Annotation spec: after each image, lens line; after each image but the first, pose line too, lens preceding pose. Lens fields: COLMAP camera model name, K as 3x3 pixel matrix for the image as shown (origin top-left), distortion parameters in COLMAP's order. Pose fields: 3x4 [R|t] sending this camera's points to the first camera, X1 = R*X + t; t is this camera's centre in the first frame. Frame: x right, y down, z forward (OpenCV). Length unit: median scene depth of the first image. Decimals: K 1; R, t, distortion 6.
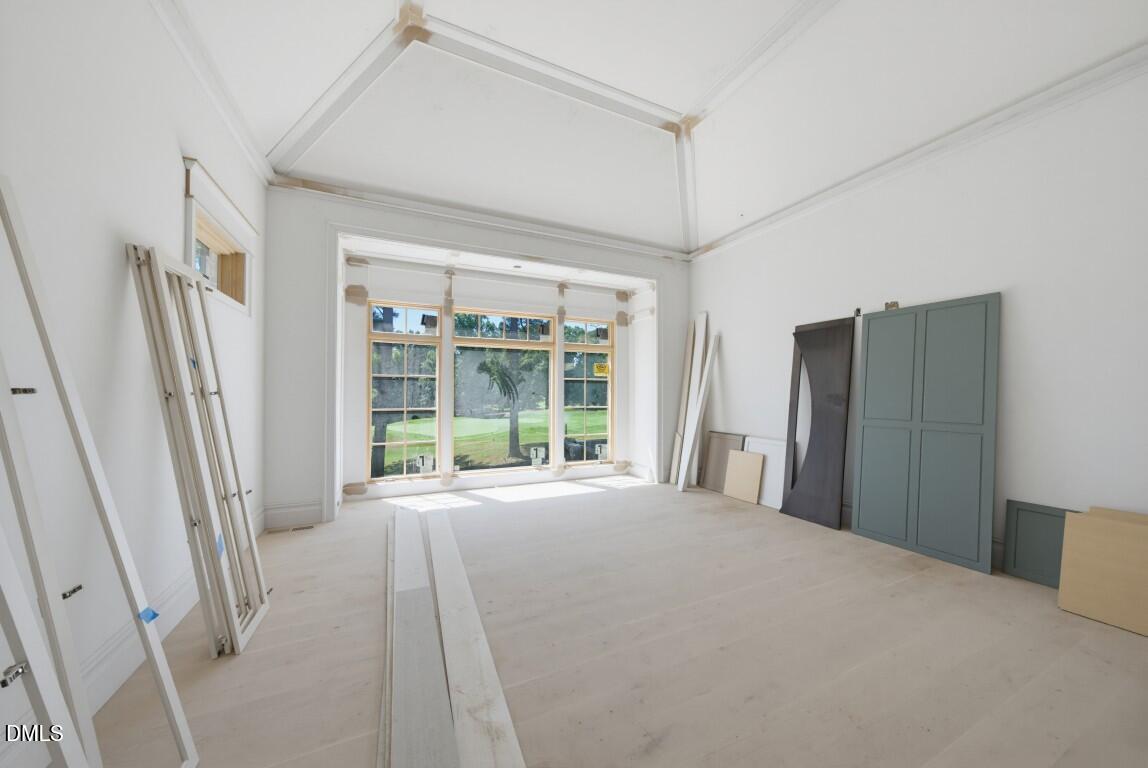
lens RADIAL K [[394.3, 0, 577.1], [0, 394.3, 388.7], [0, 0, 1]] dist [-0.028986, 0.014056]
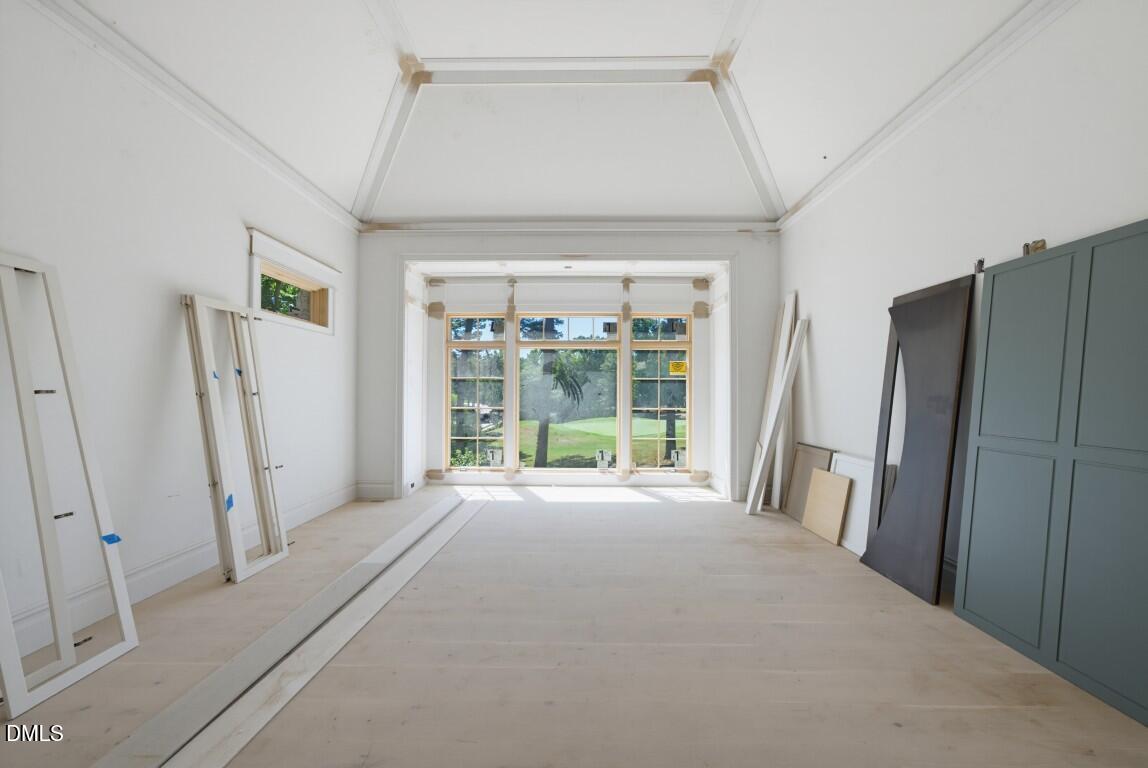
lens RADIAL K [[394.3, 0, 577.1], [0, 394.3, 388.7], [0, 0, 1]] dist [-0.028986, 0.014056]
pose [[0.897526, -0.004167, -0.440942, 0.307641], [0.003383, 0.999991, -0.002564, 0.001027], [0.440949, 0.000810, 0.897532, 0.112107]]
